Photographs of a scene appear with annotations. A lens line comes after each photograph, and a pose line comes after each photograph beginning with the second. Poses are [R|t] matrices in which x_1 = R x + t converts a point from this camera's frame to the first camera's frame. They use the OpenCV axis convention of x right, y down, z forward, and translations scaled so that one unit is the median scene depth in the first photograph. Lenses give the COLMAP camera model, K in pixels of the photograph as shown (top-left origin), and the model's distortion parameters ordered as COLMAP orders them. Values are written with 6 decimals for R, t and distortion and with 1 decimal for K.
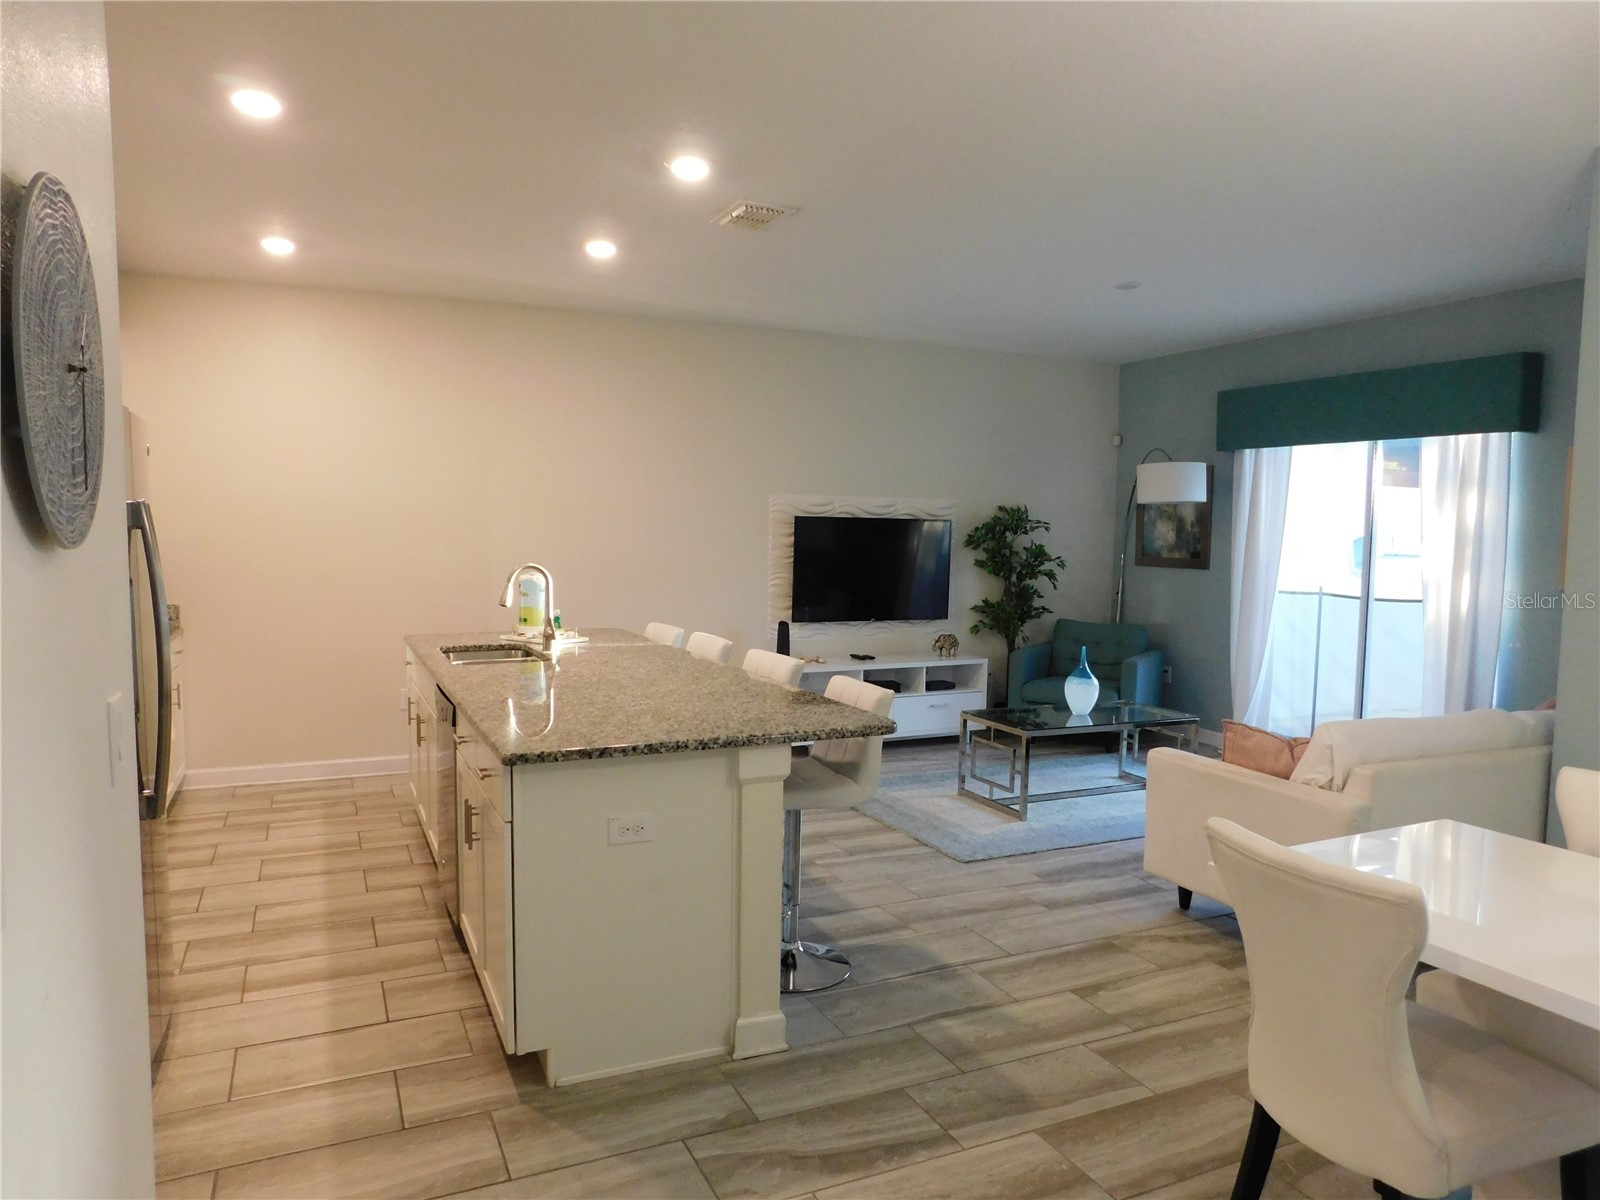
lens RADIAL K [[1056.4, 0, 810.5], [0, 1056.4, 590.0], [0, 0, 1]] dist [-0.049683, 0.033619]
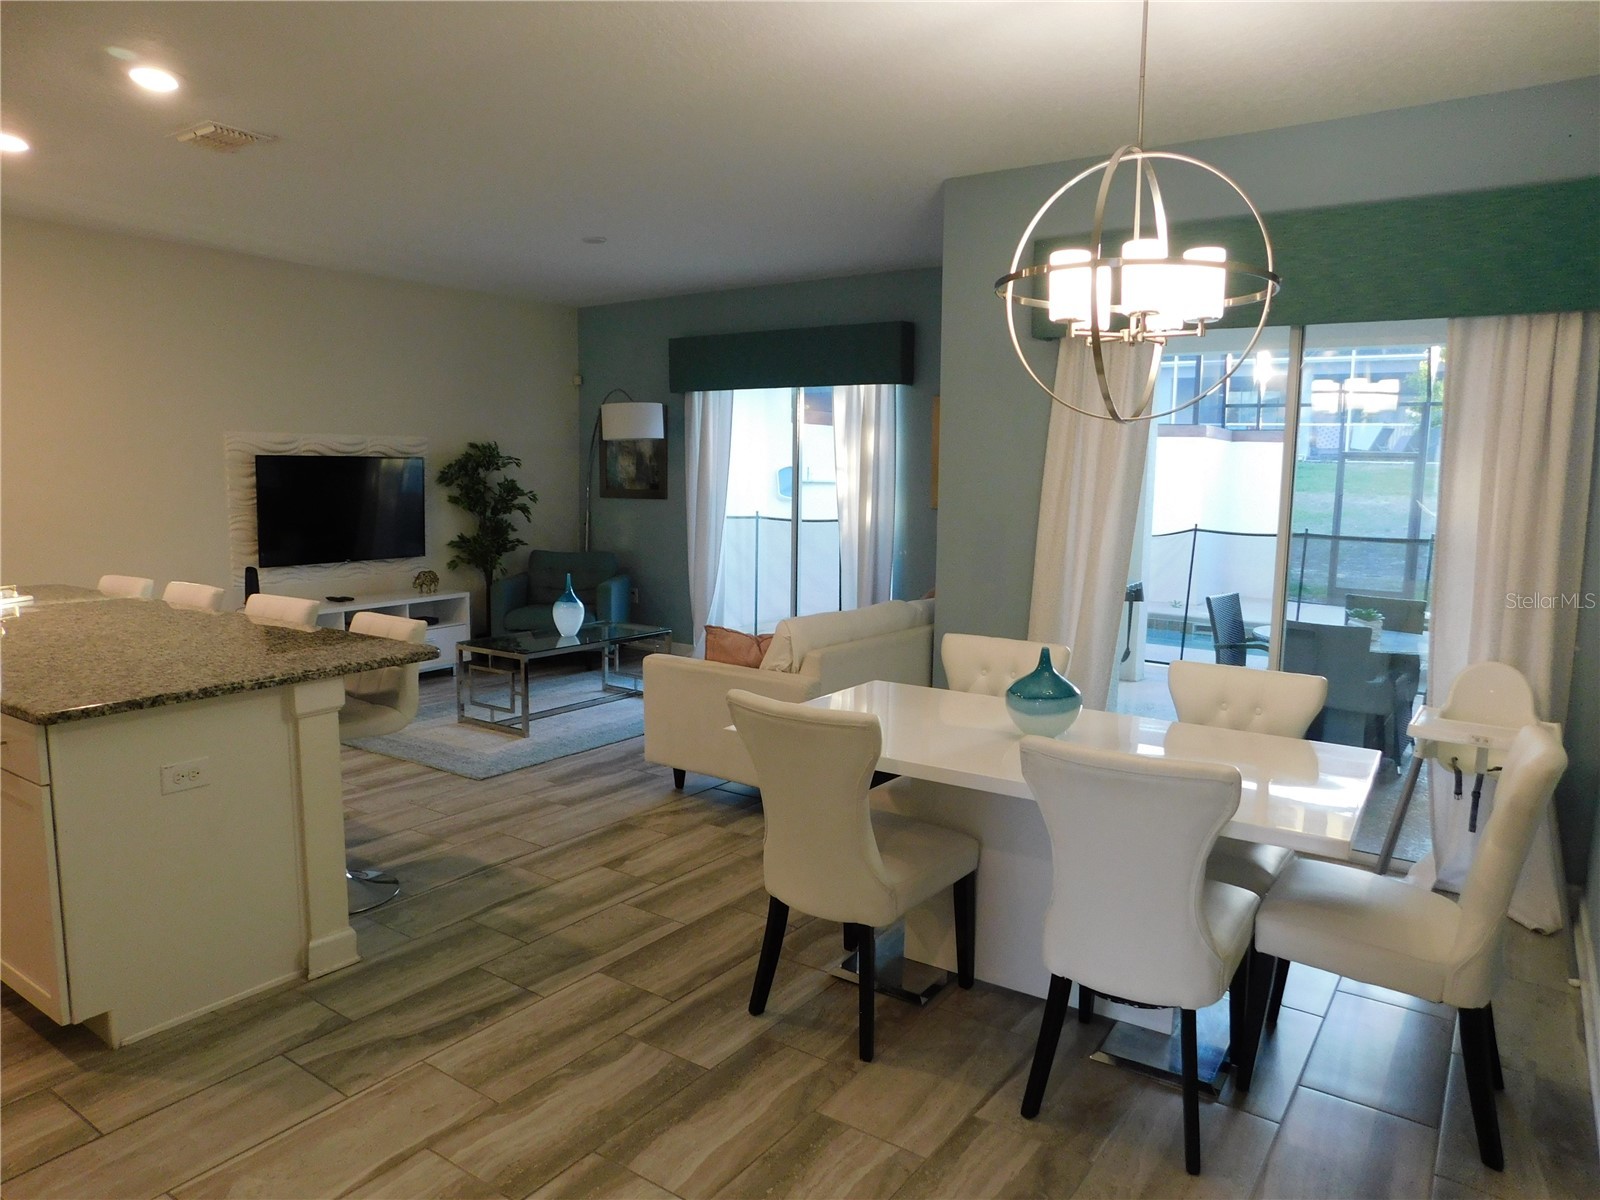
lens RADIAL K [[1056.4, 0, 795.5], [0, 1056.4, 590.4], [0, 0, 1]] dist [-0.049683, 0.033619]
pose [[0.873105, -0.067162, 0.482883, -0.070280], [0.036407, 0.996682, 0.072796, 0.000497], [-0.486170, -0.045978, 0.872654, -0.072648]]
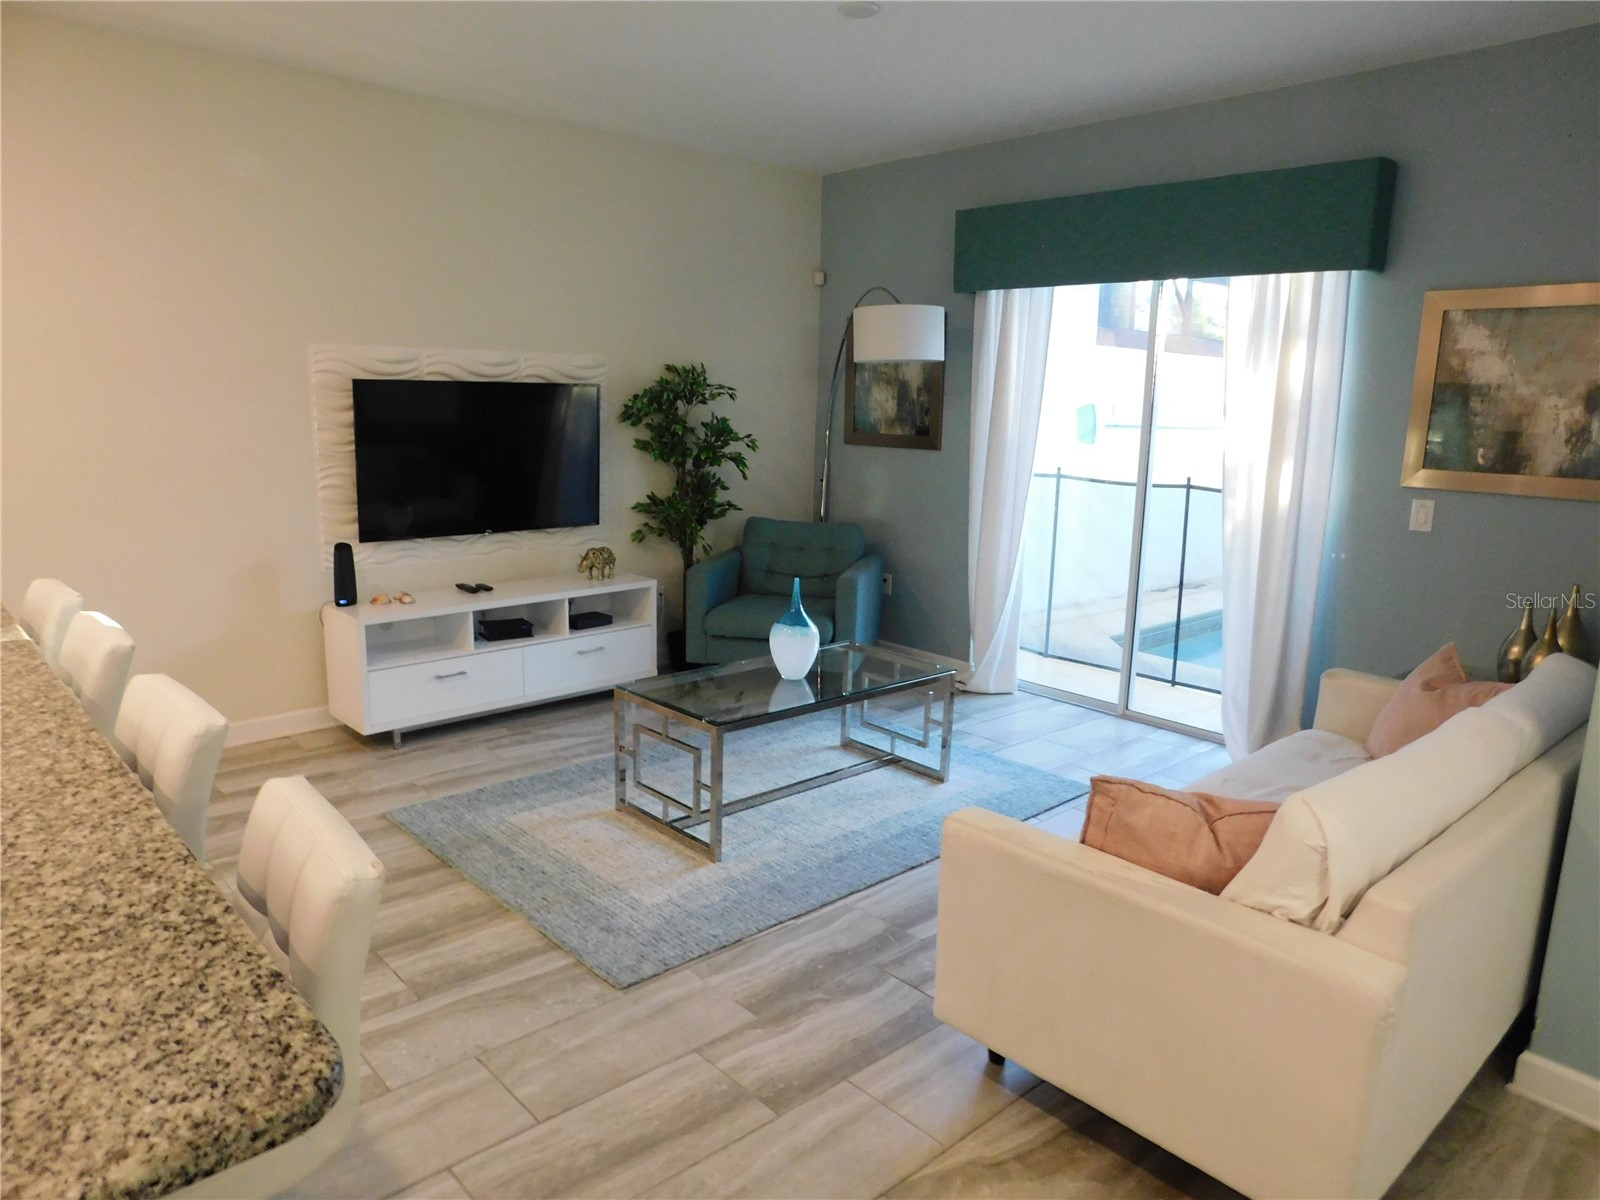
lens RADIAL K [[1056.4, 0, 797.8], [0, 1056.4, 575.2], [0, 0, 1]] dist [-0.049683, 0.033619]
pose [[0.956751, -0.048121, 0.286902, 0.075859], [0.014027, 0.992708, 0.119727, -0.031991], [-0.290571, -0.110524, 0.950449, 0.404951]]
